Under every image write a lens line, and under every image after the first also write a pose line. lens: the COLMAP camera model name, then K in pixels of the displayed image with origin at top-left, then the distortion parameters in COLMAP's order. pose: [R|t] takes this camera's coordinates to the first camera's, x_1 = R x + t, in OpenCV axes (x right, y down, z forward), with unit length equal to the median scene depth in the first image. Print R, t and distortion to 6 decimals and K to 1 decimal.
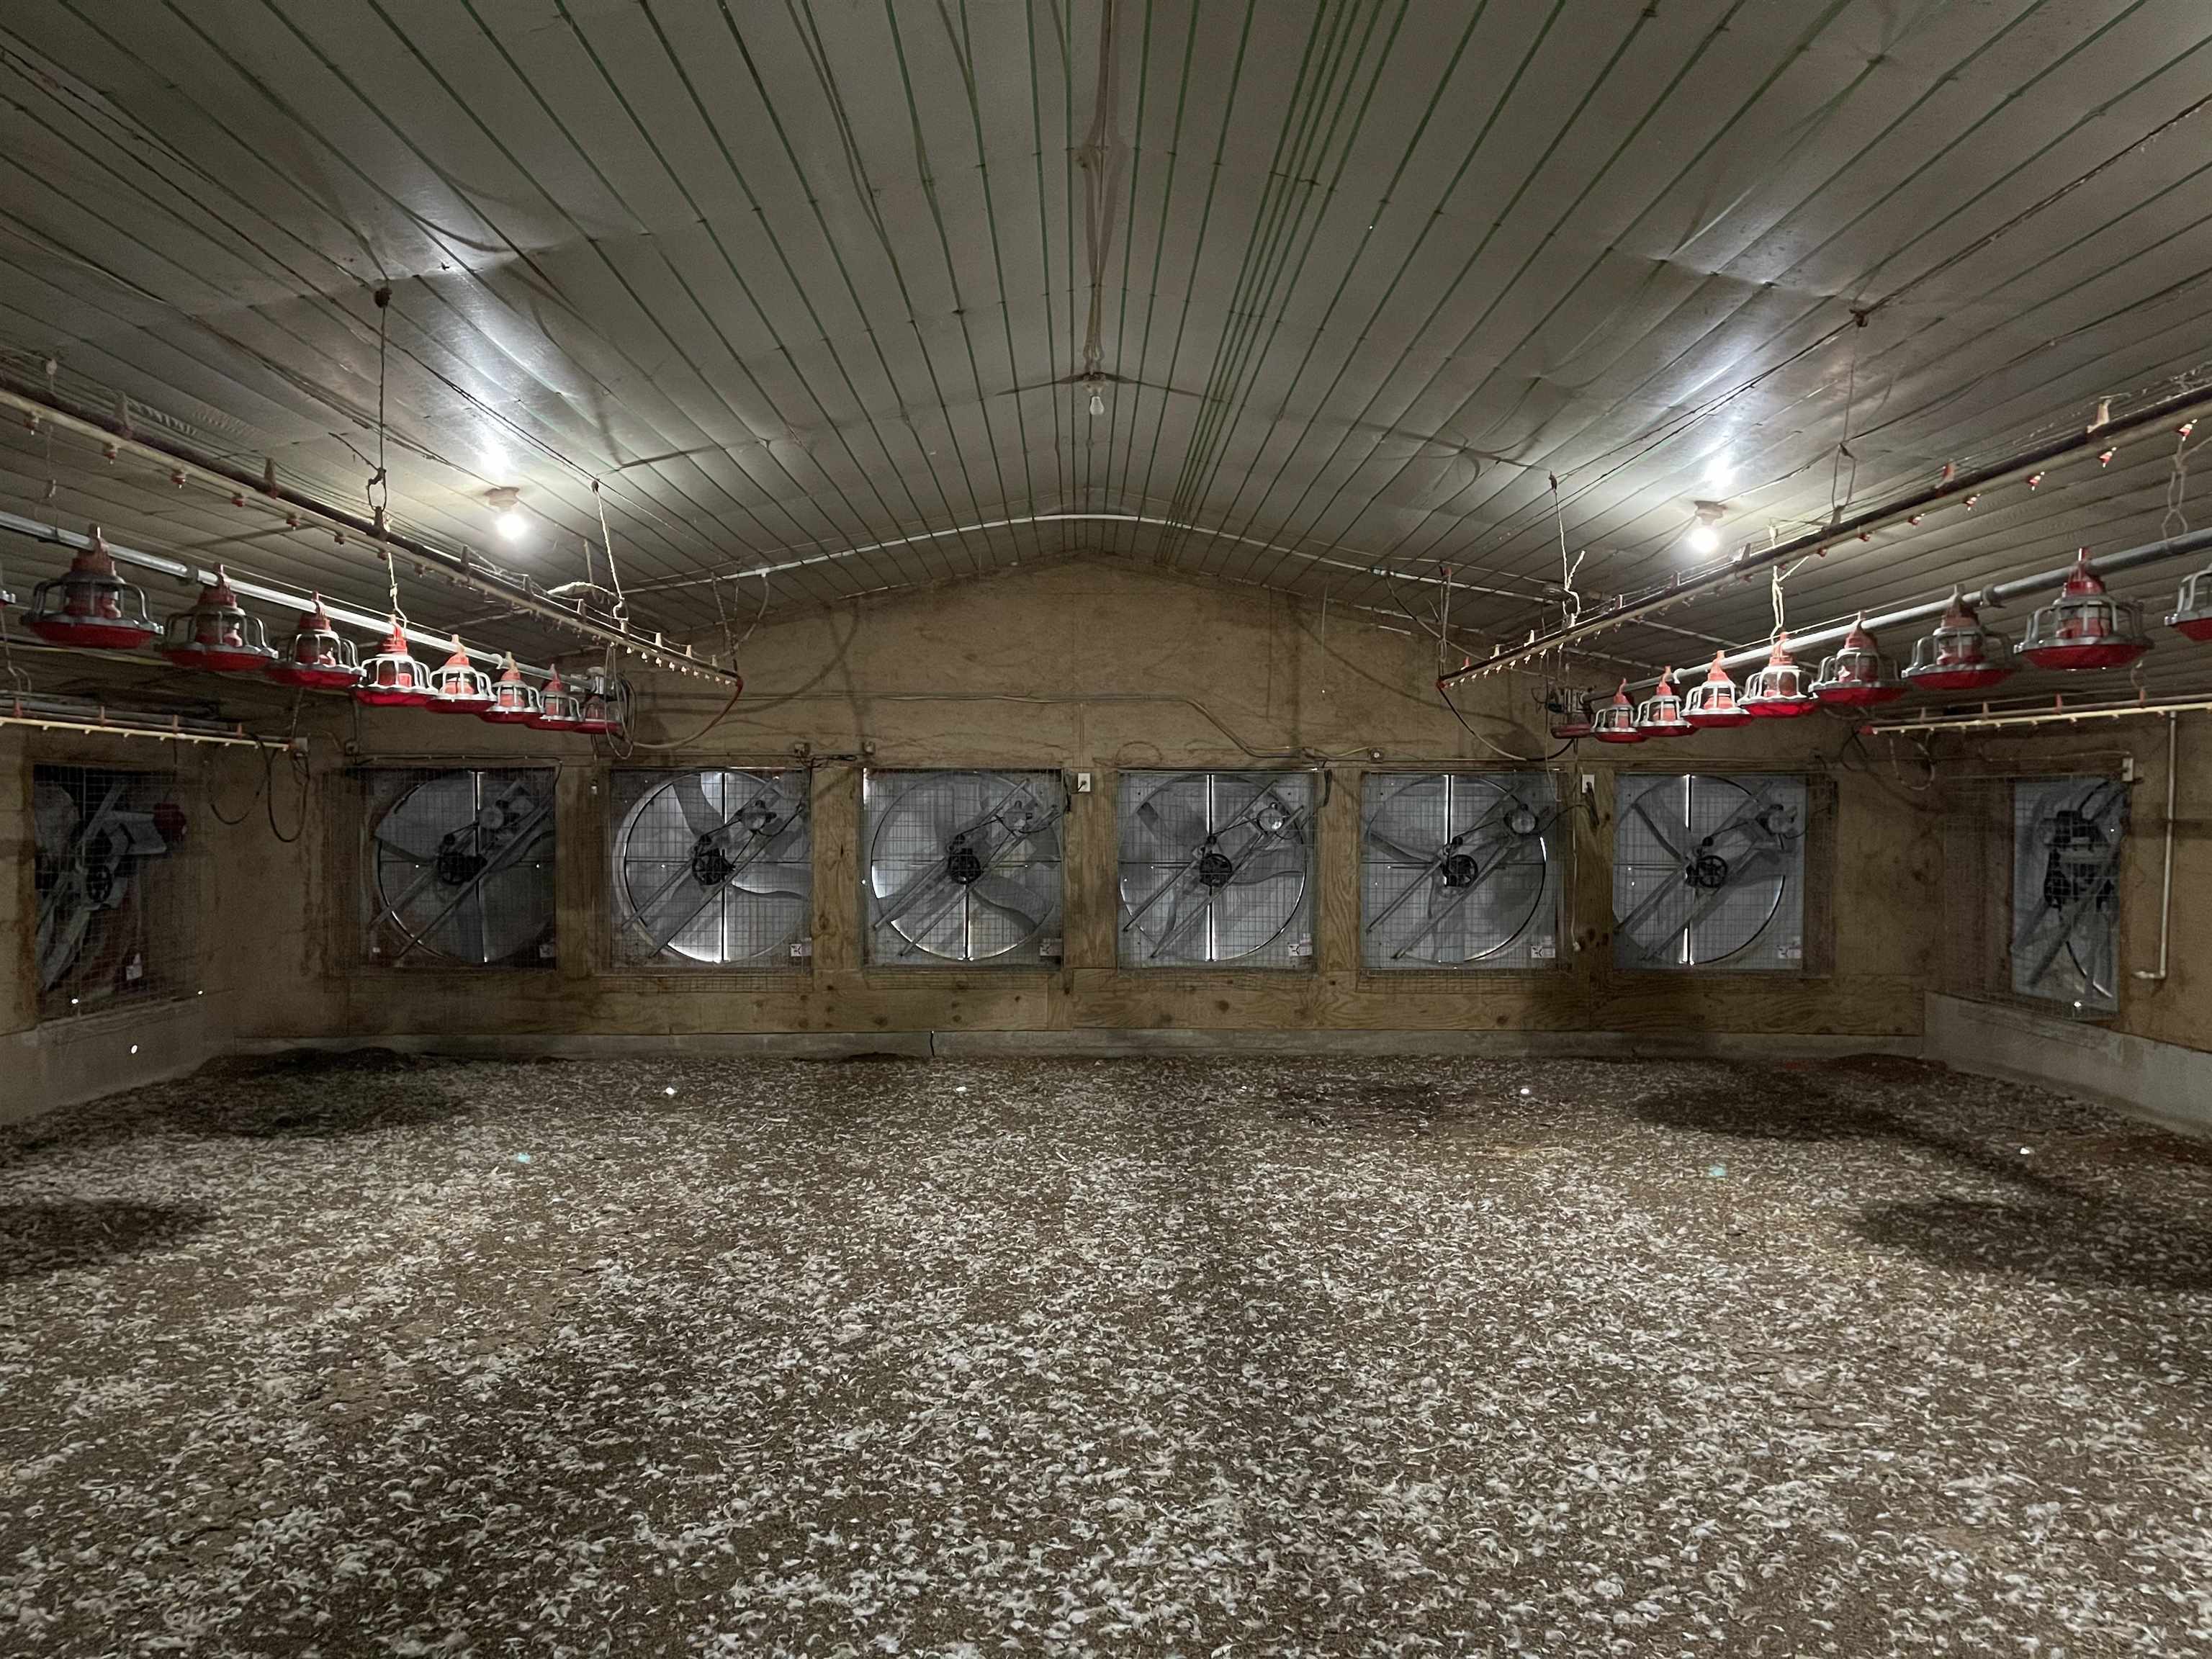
lens RADIAL K [[1667.8, 0, 1106.0], [0, 1667.8, 829.5], [0, 0, 1]] dist [0.001367, 0.000015]
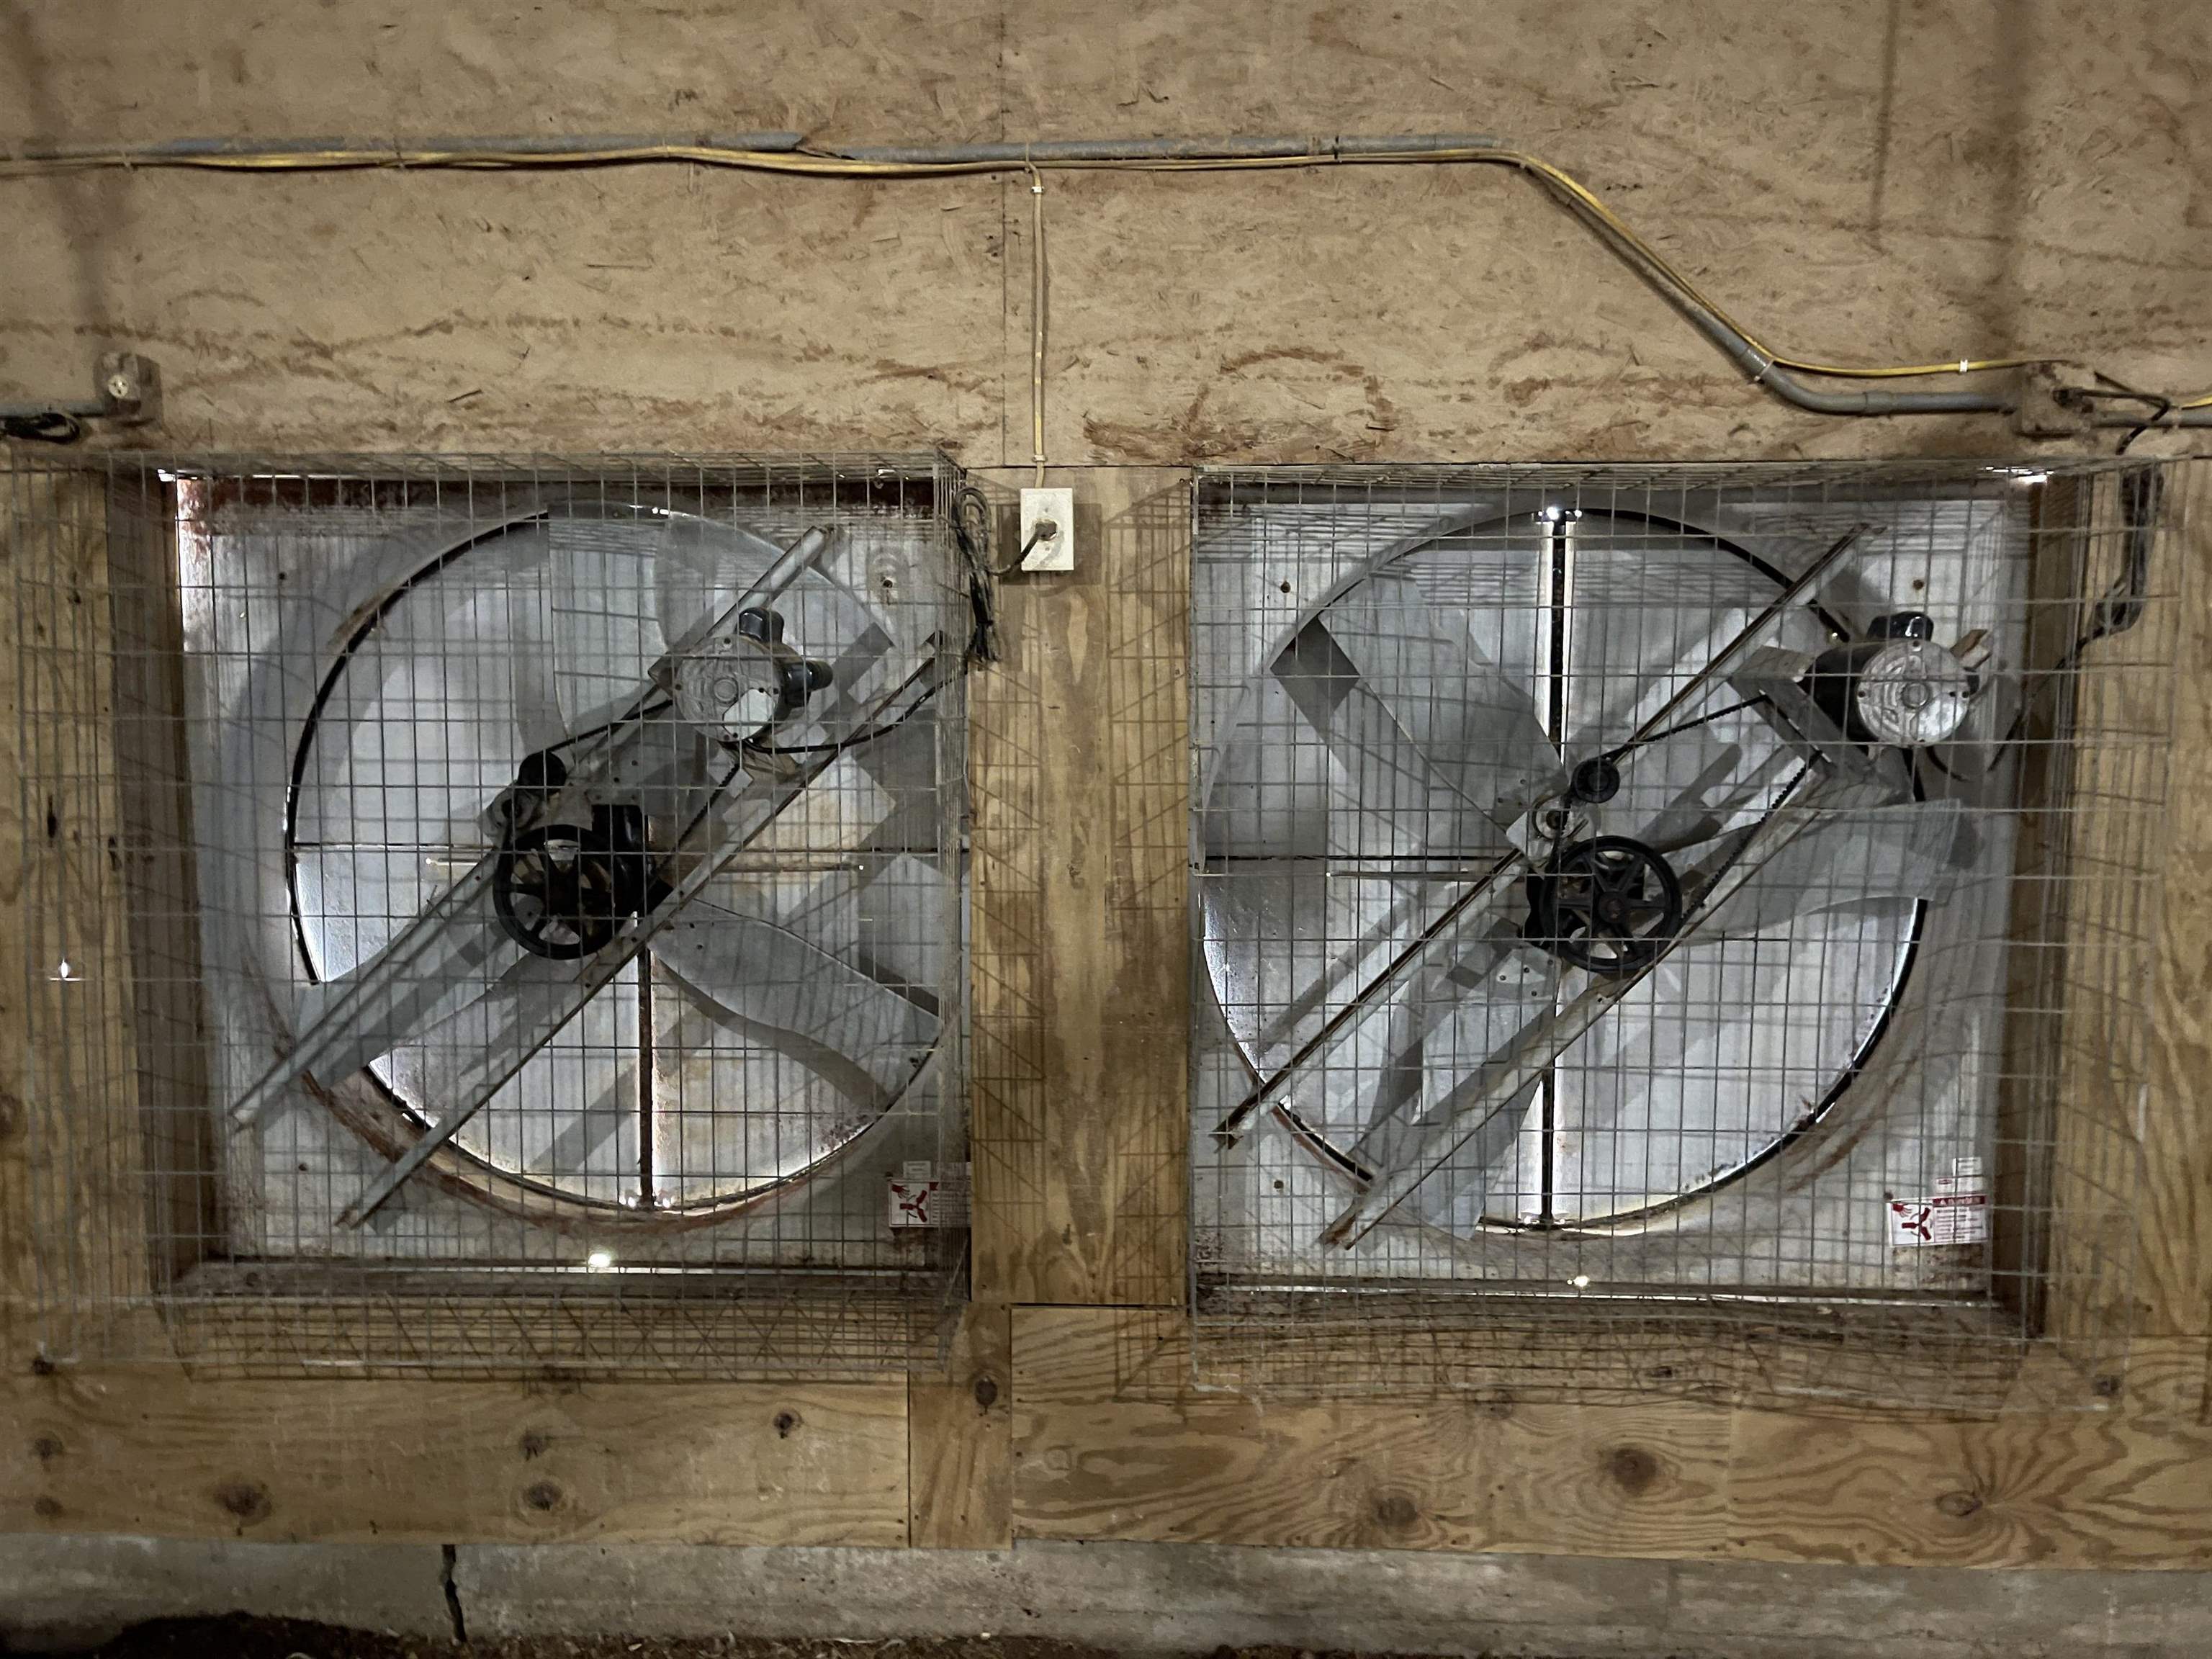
lens RADIAL K [[1667.8, 0, 1106.0], [0, 1667.8, 829.5], [0, 0, 1]] dist [0.001367, 0.000015]
pose [[0.998740, 0.002865, -0.050093, 0.006266], [0.001490, 0.996235, 0.086677, -0.007031], [0.050153, -0.086643, 0.994976, 0.764139]]
